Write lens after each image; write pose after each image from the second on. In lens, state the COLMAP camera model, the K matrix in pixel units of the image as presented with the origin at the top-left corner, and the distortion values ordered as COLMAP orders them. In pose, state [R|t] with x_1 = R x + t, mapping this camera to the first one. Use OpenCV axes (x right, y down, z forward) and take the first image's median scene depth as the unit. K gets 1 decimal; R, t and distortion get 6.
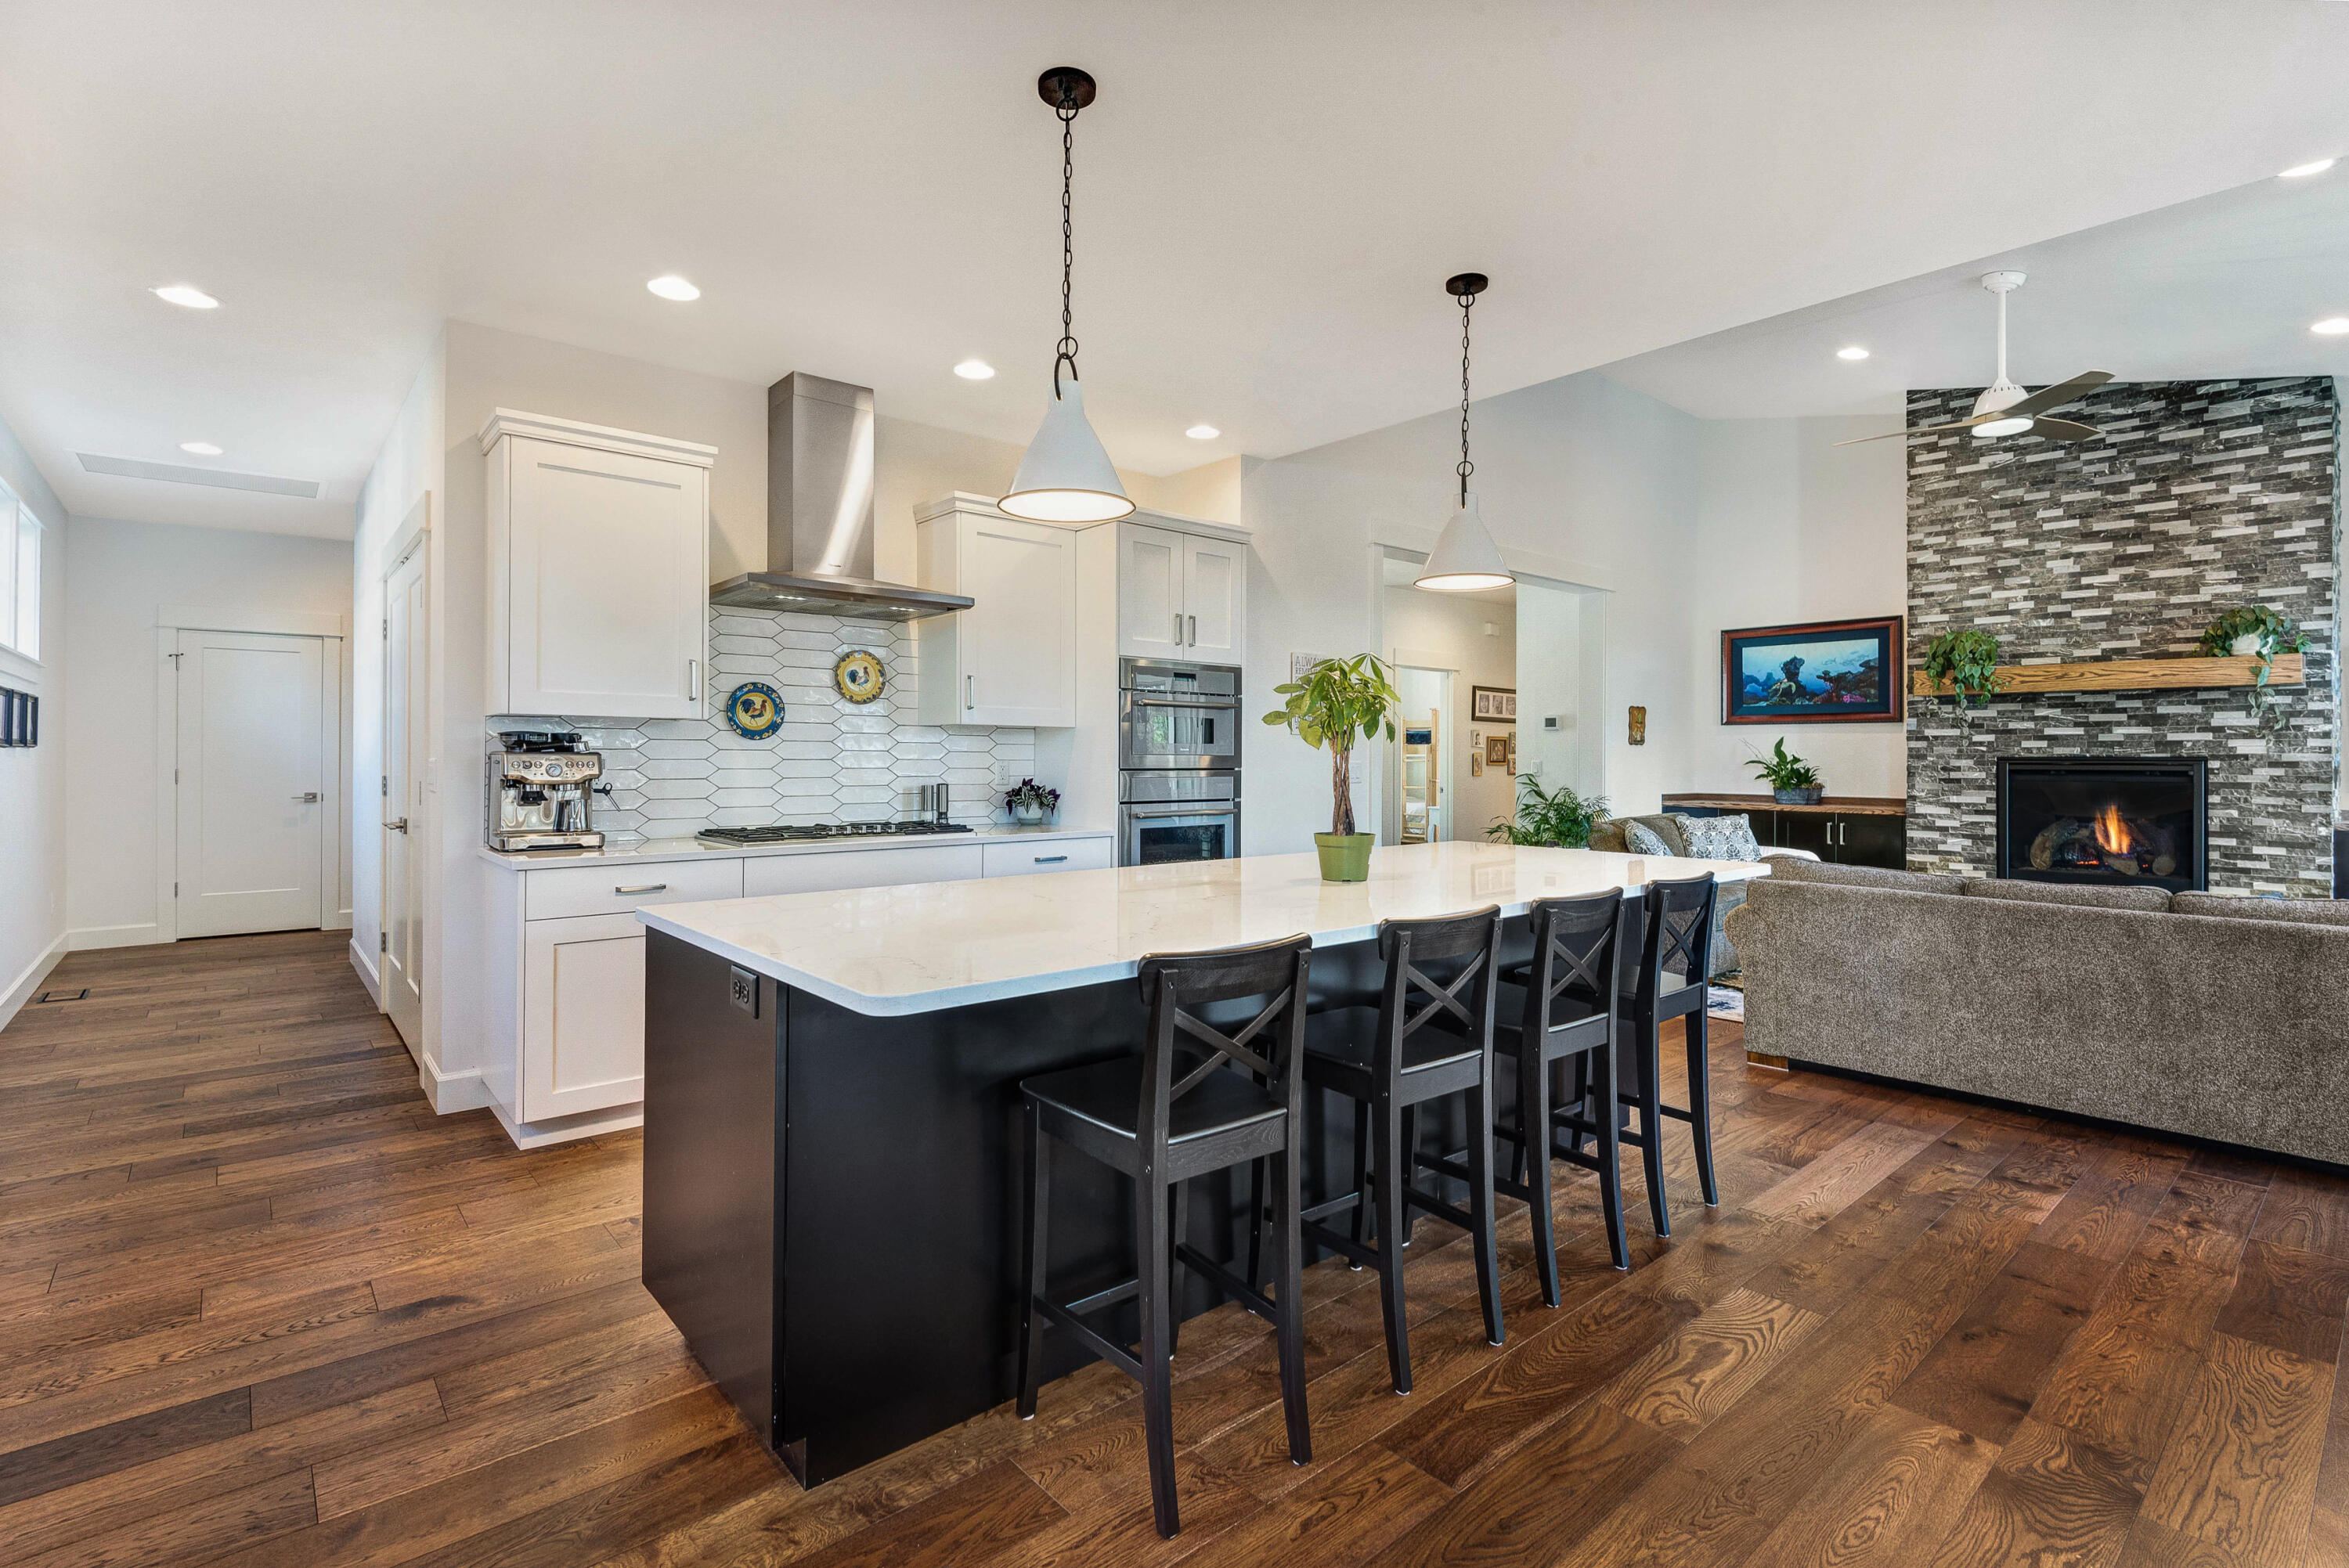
lens RADIAL K [[1088.3, 0, 1188.8], [0, 1088.3, 754.9], [0, 0, 1]] dist [0.026716, -0.017795]
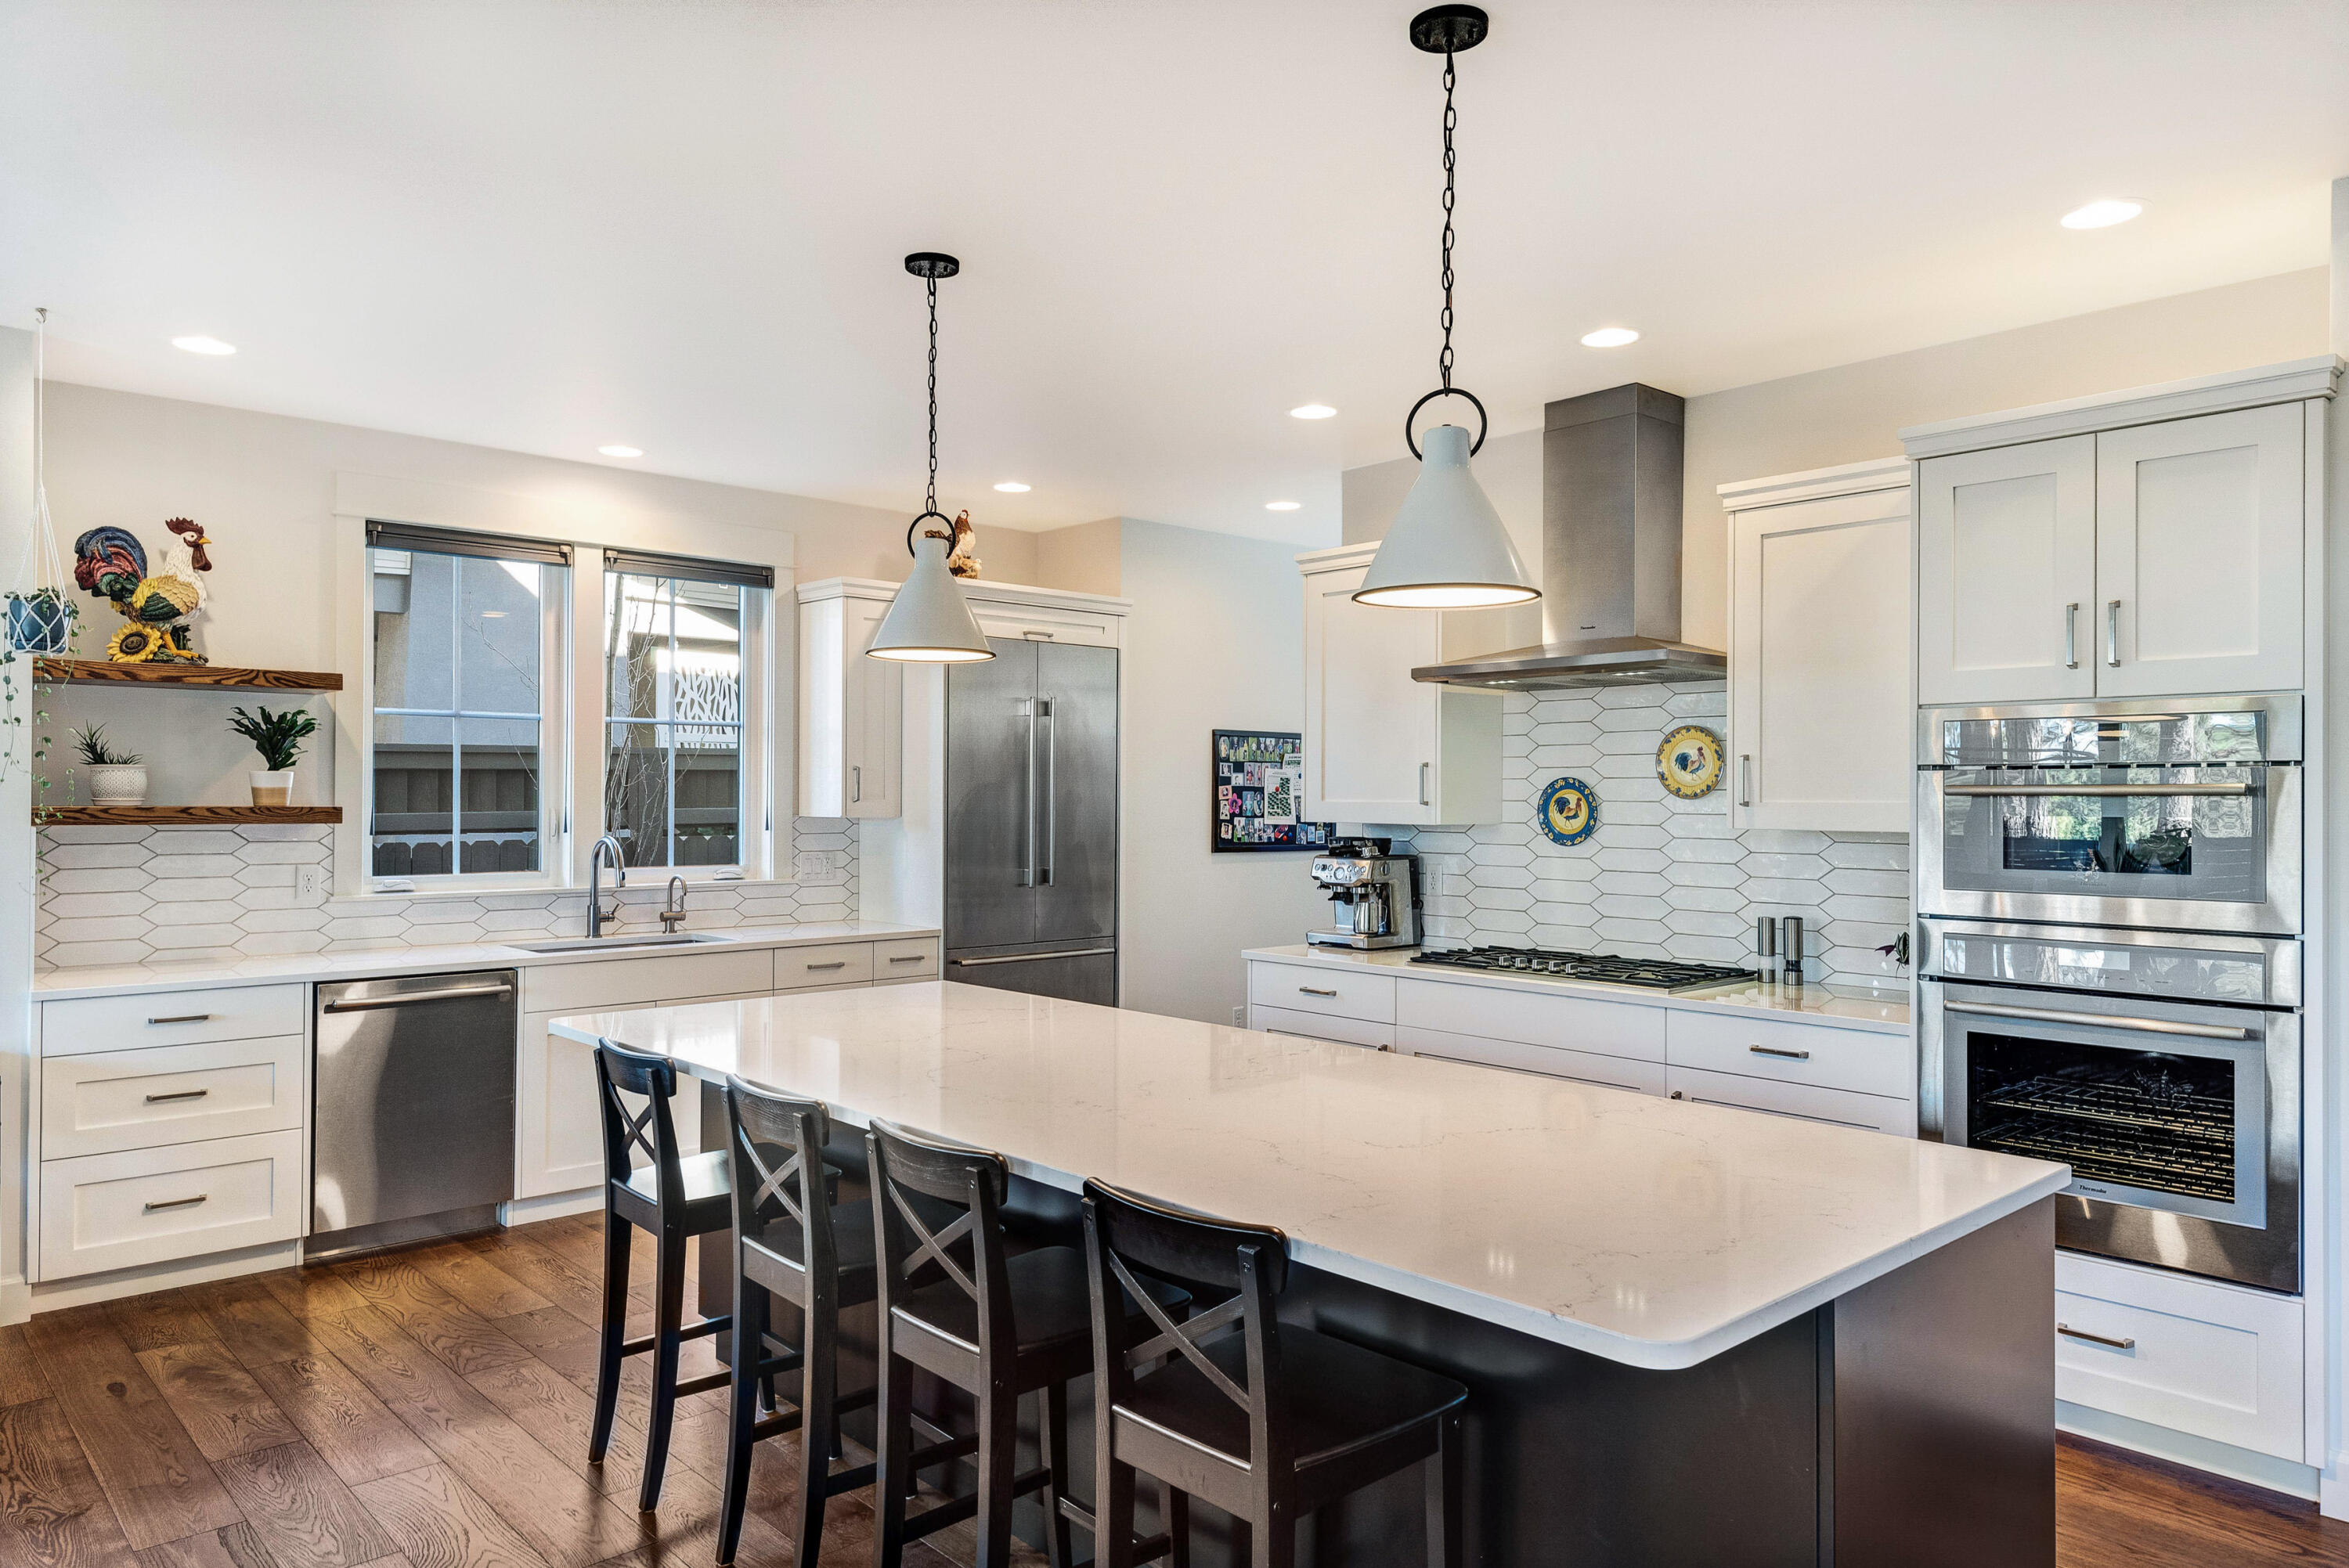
lens RADIAL K [[1505.9, 0, 1149.8], [0, 1505.9, 780.8], [0, 0, 1]] dist [0.036099, -0.030881]
pose [[0.018423, -0.012075, -0.999757, 0.524133], [-0.003800, 0.999919, -0.012147, -0.033423], [0.999823, 0.004023, 0.018376, 0.452642]]
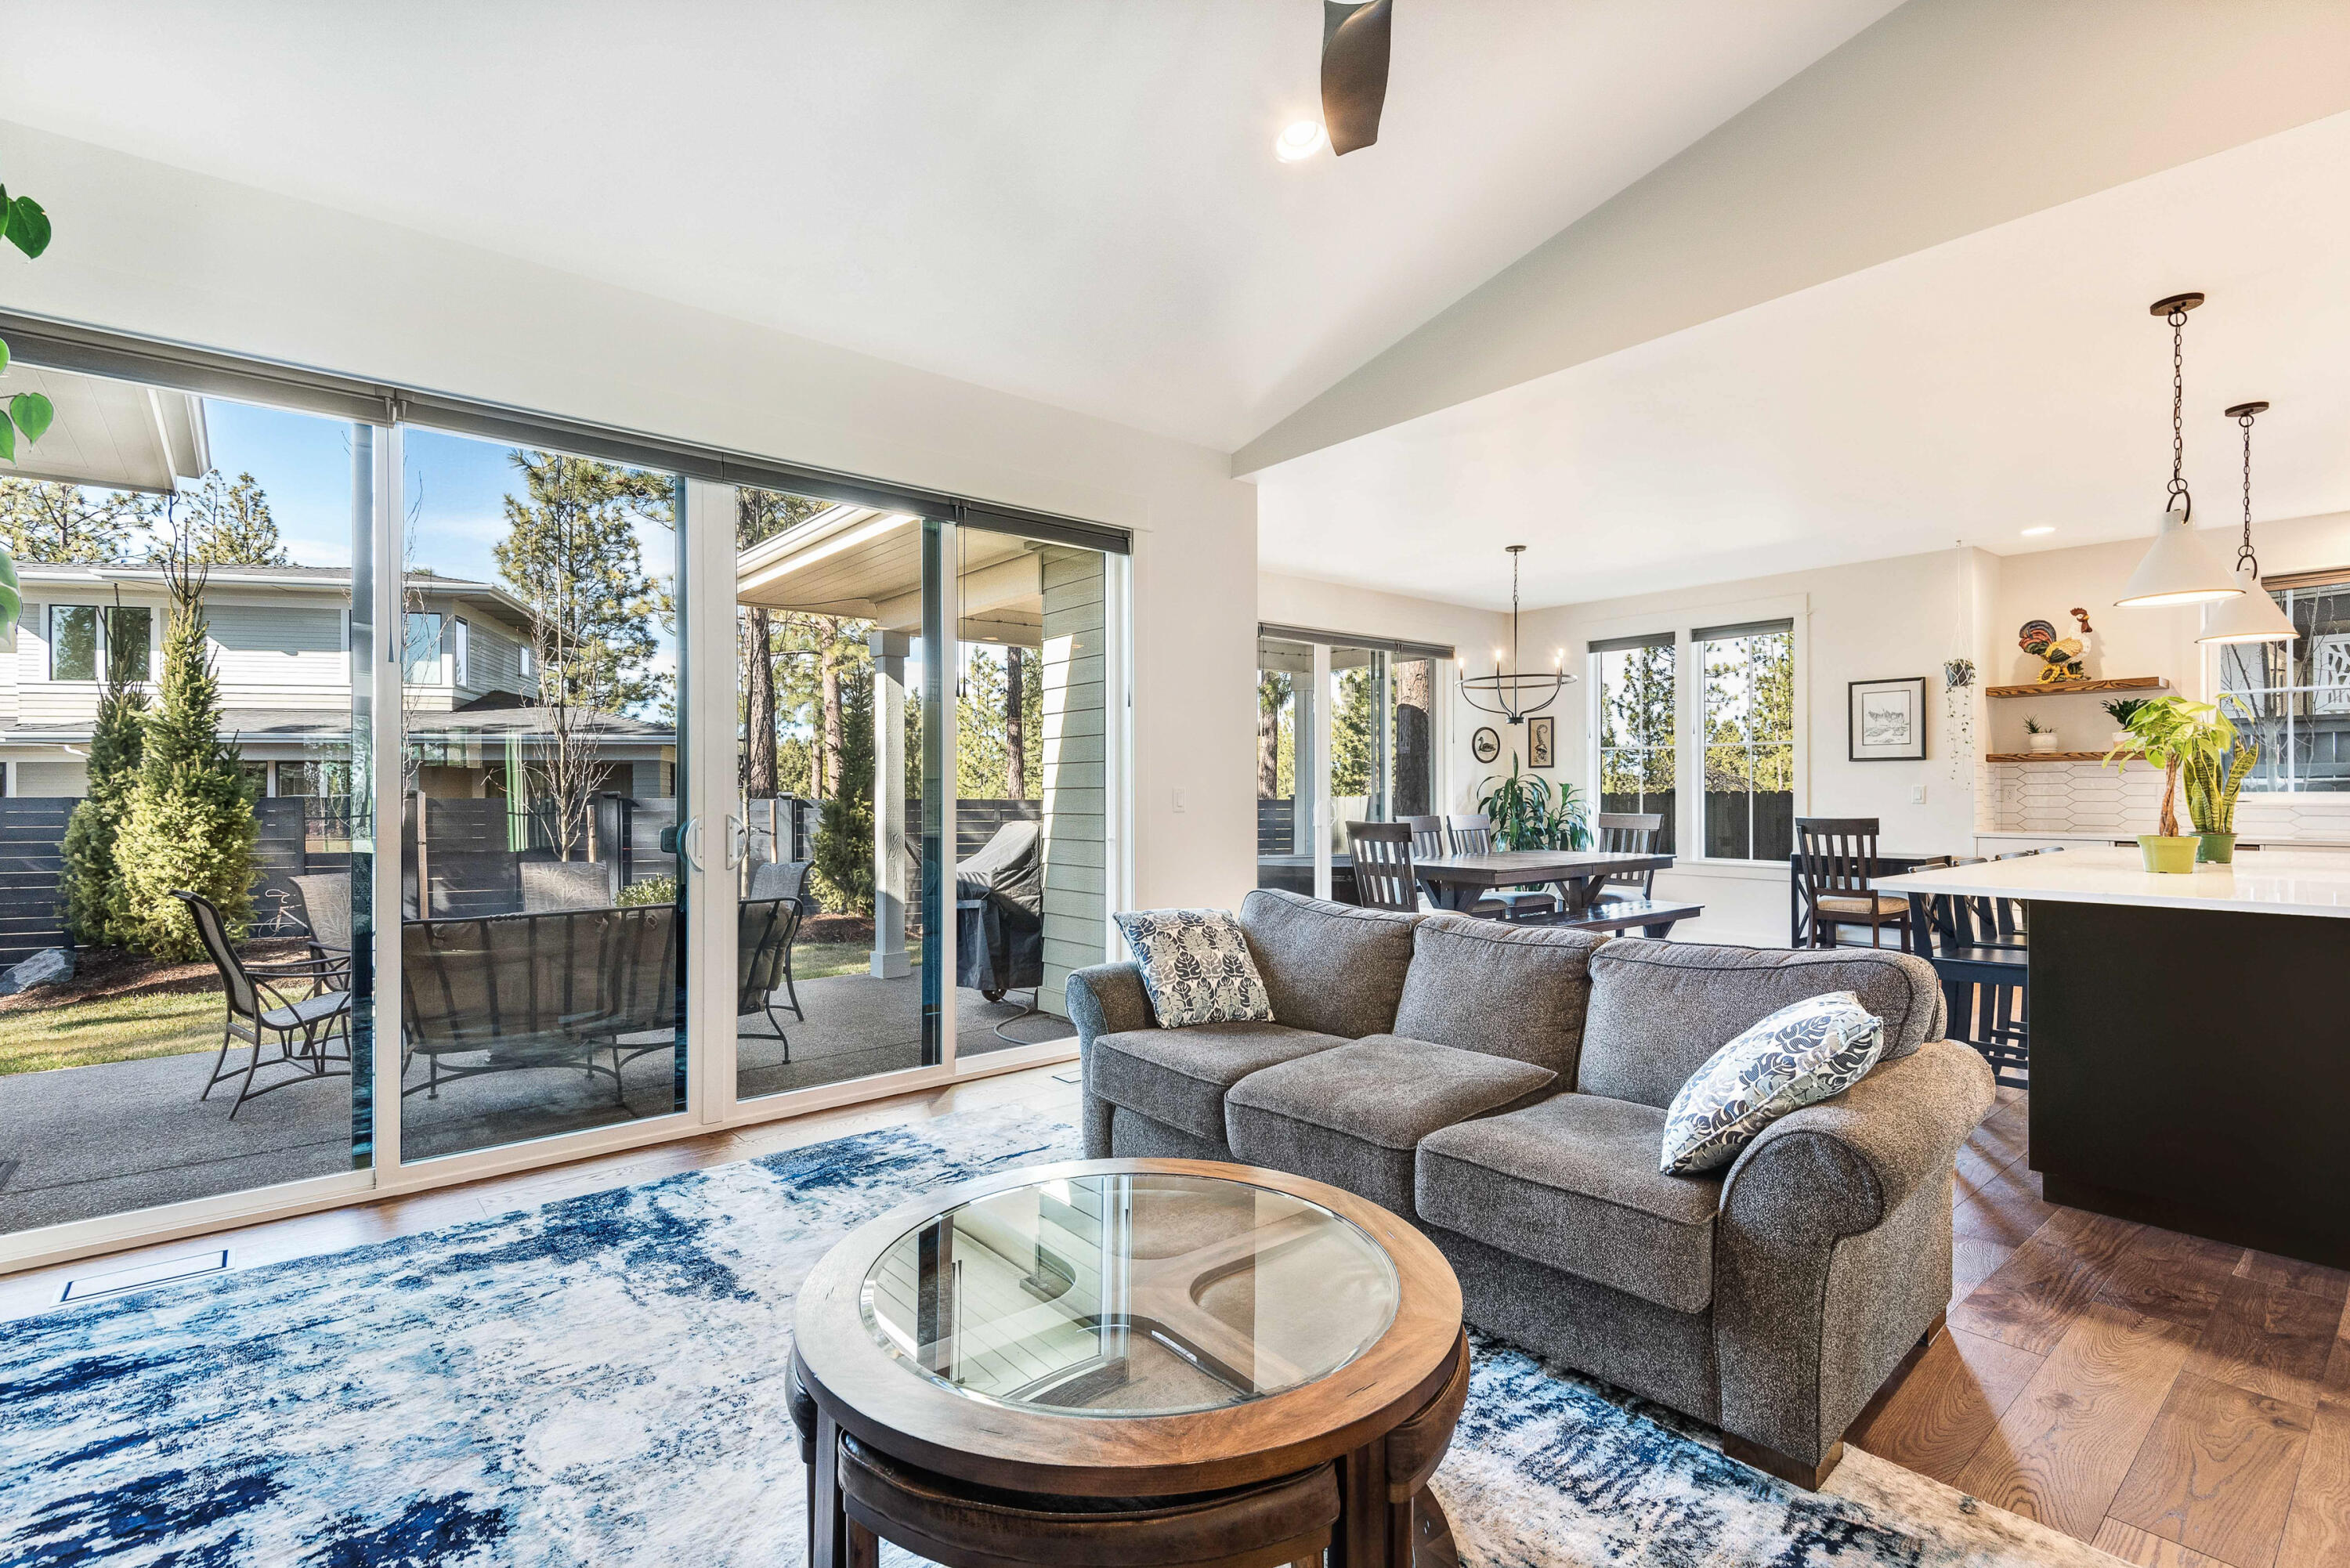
lens RADIAL K [[1088.8, 0, 1167.1], [0, 1088.8, 794.6], [0, 0, 1]] dist [0.026716, -0.017795]
pose [[-0.999494, 0.001461, 0.031770, 0.627127], [0.001541, 0.999996, 0.002486, 0.010142], [-0.031766, 0.002533, -0.999492, 1.110964]]
